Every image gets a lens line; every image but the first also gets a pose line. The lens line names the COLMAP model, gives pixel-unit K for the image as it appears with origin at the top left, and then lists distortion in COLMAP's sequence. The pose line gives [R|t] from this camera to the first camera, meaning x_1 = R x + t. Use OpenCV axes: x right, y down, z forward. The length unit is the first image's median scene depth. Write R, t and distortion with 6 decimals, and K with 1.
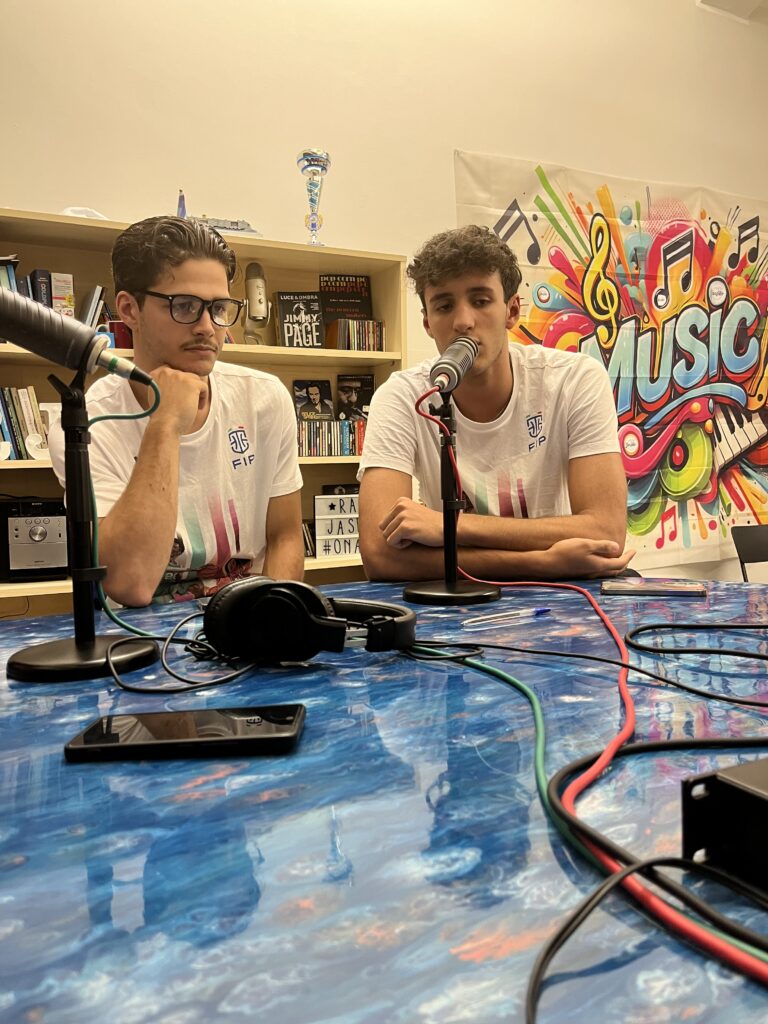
lens RADIAL K [[775.8, 0, 385.3], [0, 775.8, 518.2], [0, 0, 1]] dist [0.041849, -0.039119]
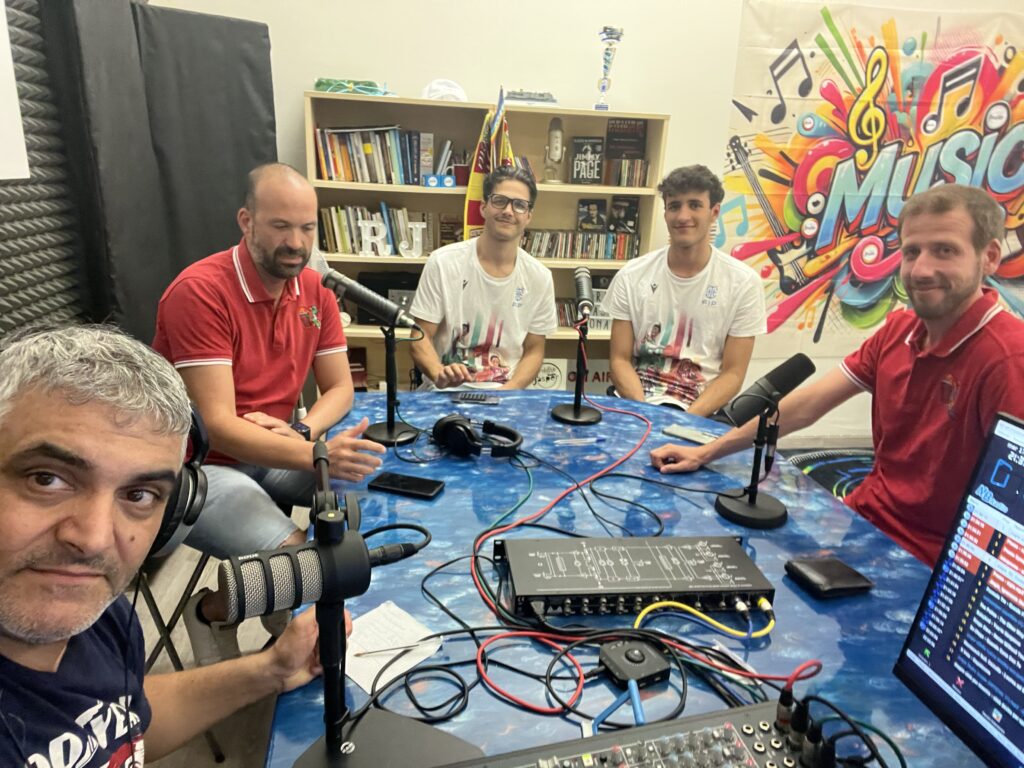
lens RADIAL K [[692.1, 0, 511.7], [0, 692.1, 384.1], [0, 0, 1]] dist [0.066043, -0.065411]
pose [[0.945769, 0.167430, -0.278367, 0.130418], [-0.092592, 0.960334, 0.263030, -0.134953], [0.311364, -0.222991, 0.923757, -0.203120]]
